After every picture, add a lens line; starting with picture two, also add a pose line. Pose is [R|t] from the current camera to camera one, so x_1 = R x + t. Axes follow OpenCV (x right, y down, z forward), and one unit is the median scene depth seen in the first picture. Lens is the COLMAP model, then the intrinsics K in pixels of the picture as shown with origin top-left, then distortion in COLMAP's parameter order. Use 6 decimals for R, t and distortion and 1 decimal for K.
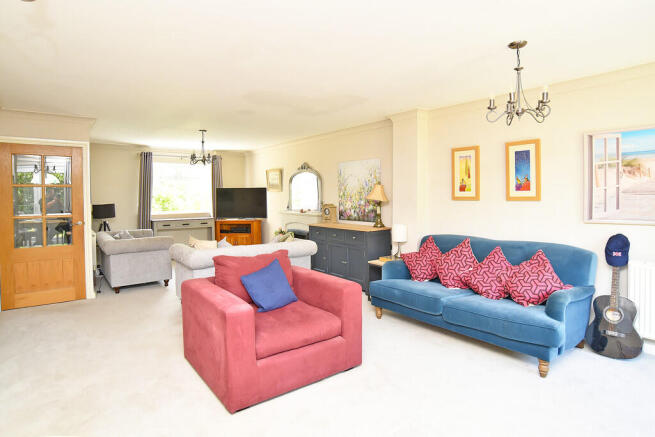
lens RADIAL K [[342.1, 0, 326.5], [0, 342.1, 216.7], [0, 0, 1]] dist [-0.048255, 0.000056]
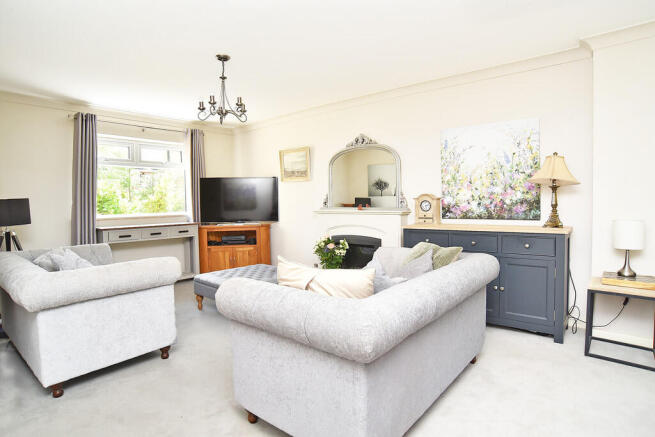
lens RADIAL K [[342.1, 0, 328.9], [0, 342.1, 216.0], [0, 0, 1]] dist [-0.048255, 0.000056]
pose [[0.976545, -0.018263, 0.214539, -0.273344], [0.022602, 0.999586, -0.017791, 0.009416], [-0.214125, 0.022223, 0.976553, 0.379660]]
